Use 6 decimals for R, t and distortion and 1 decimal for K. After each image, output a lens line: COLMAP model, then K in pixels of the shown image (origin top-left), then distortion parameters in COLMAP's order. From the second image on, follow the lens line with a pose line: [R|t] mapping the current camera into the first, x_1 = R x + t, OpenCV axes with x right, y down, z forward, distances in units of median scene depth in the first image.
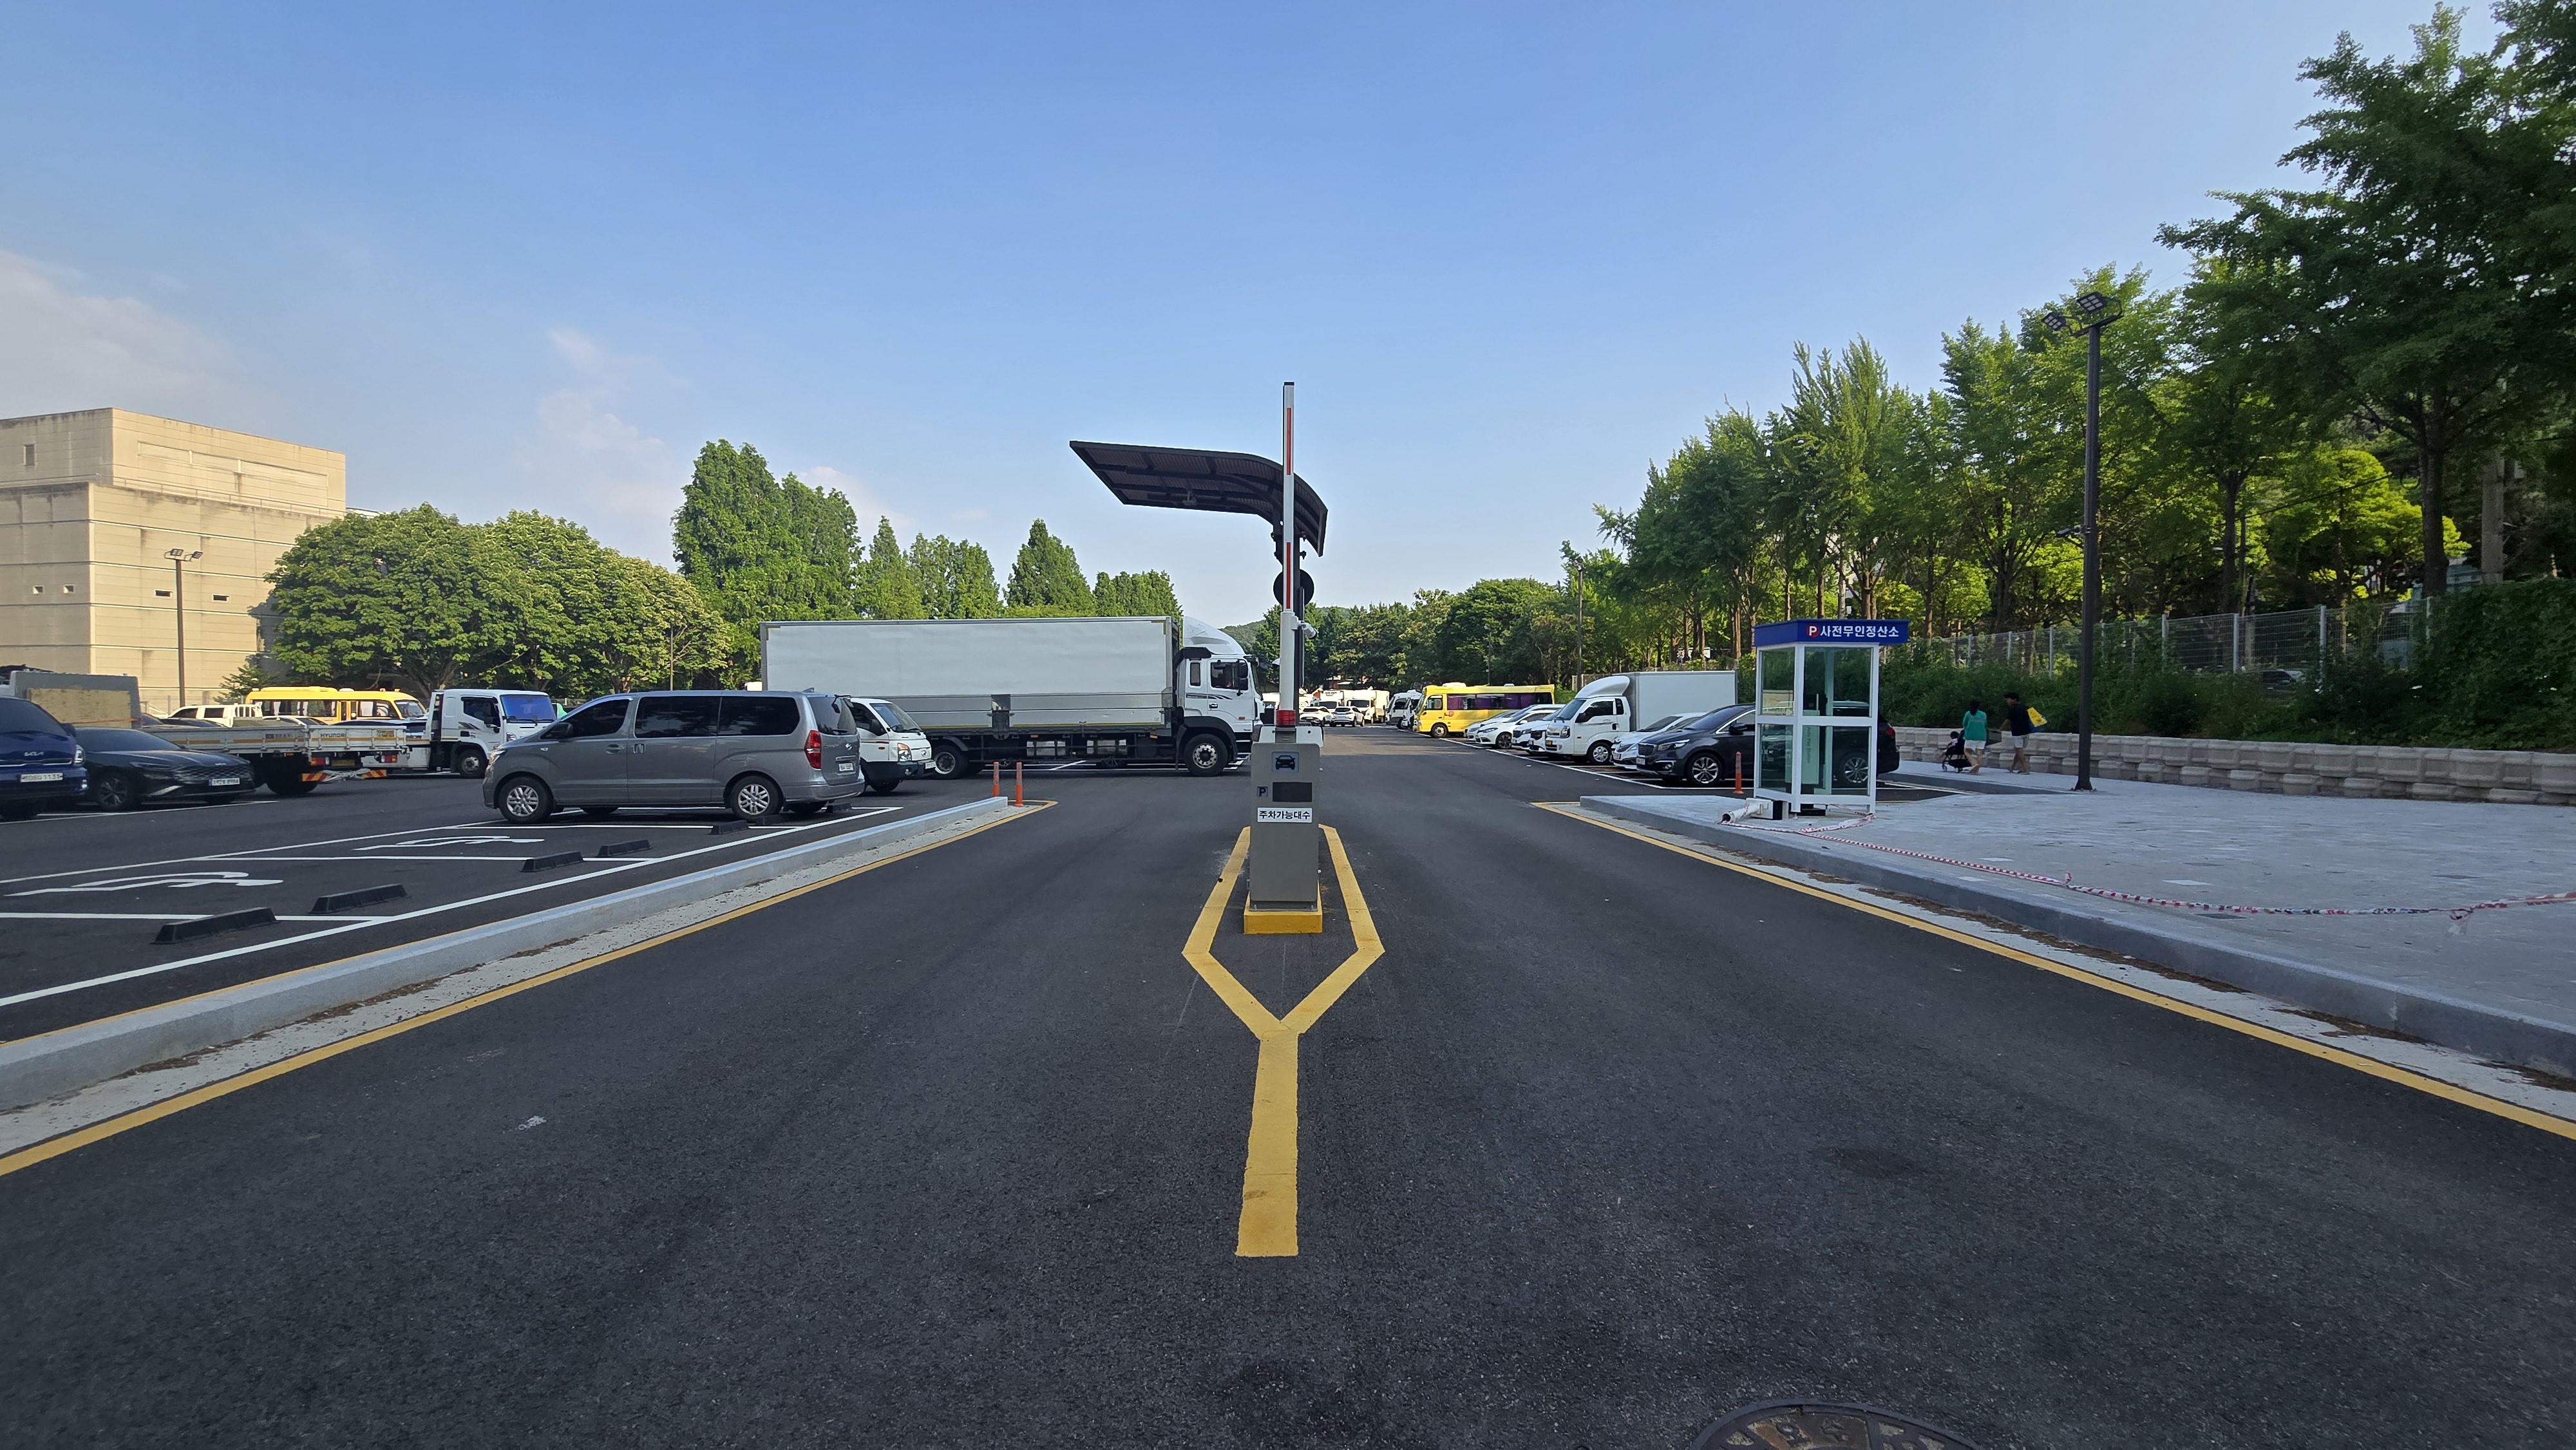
lens RADIAL K [[1056.1, 0, 1277.7], [0, 1056.1, 721.0], [0, 0, 1]] dist [-0.004816, 0.001580]
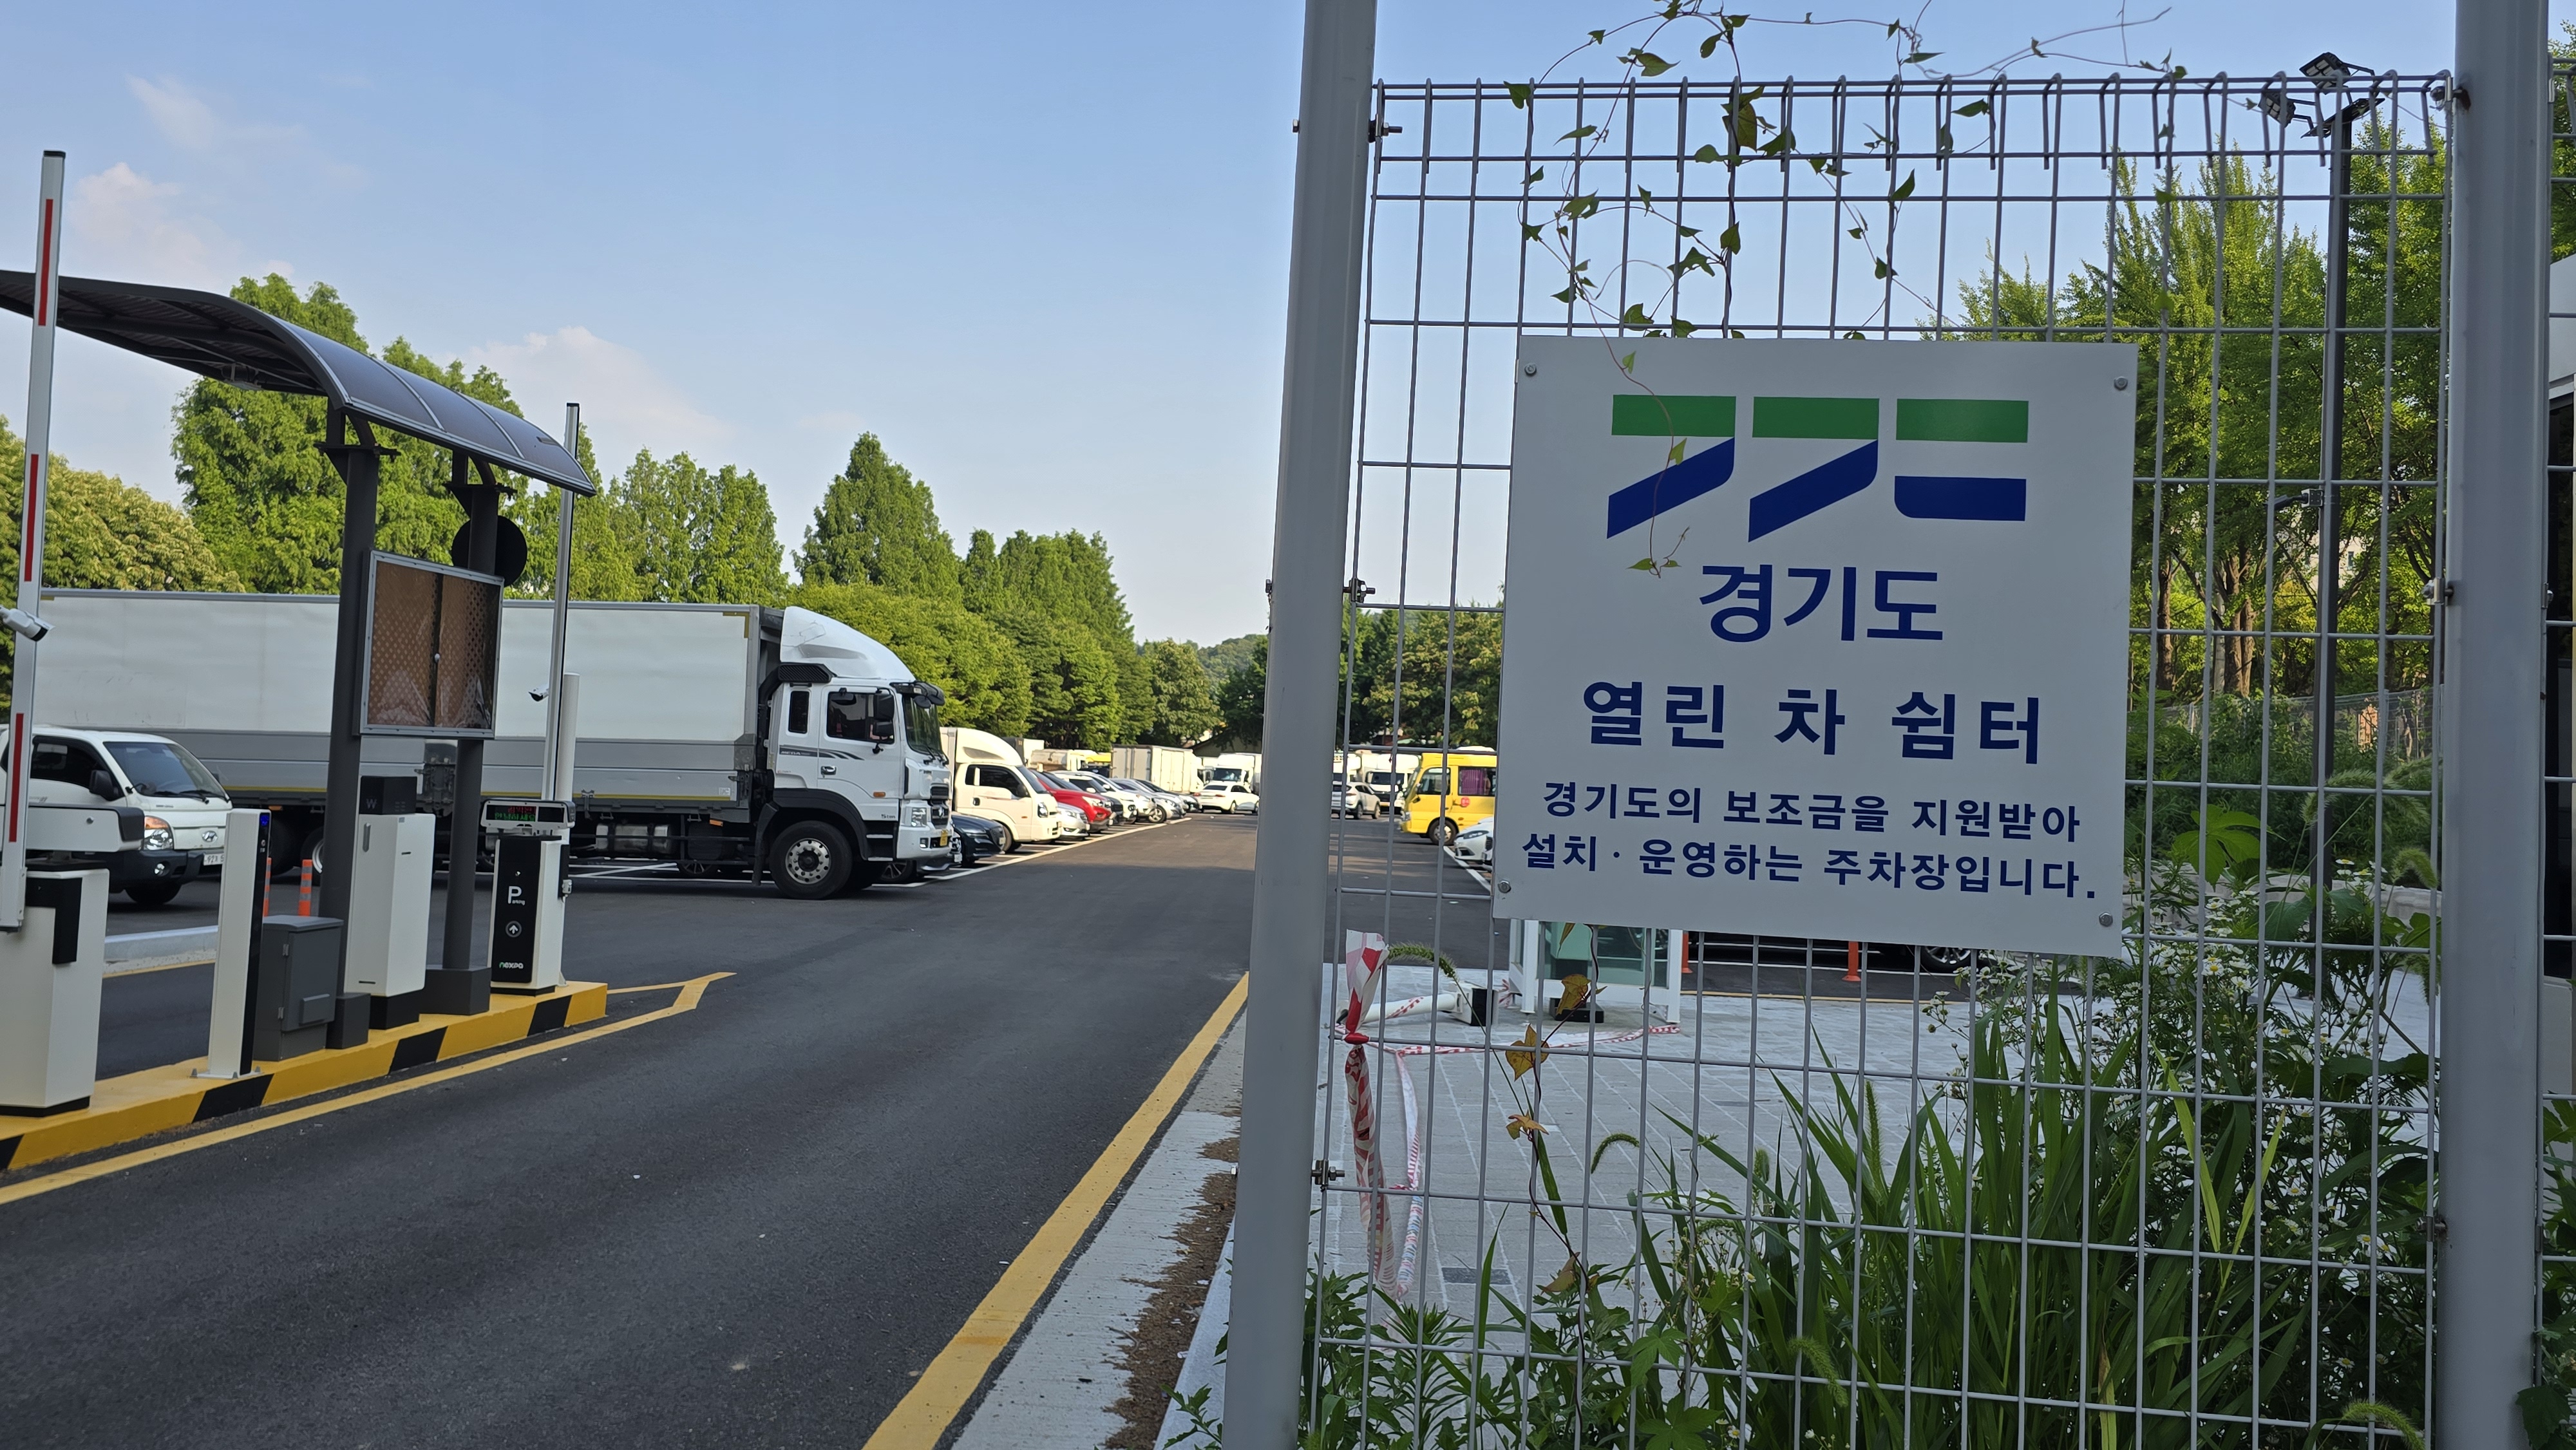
lens RADIAL K [[1871.3, 0, 1261.6], [0, 1871.3, 667.9], [0, 0, 1]] dist [0.079458, -0.038293]
pose [[0.998344, 0.036144, -0.044760, 0.206383], [-0.039276, 0.996689, -0.071200, -0.006636], [0.042038, 0.072840, 0.996457, 0.028963]]
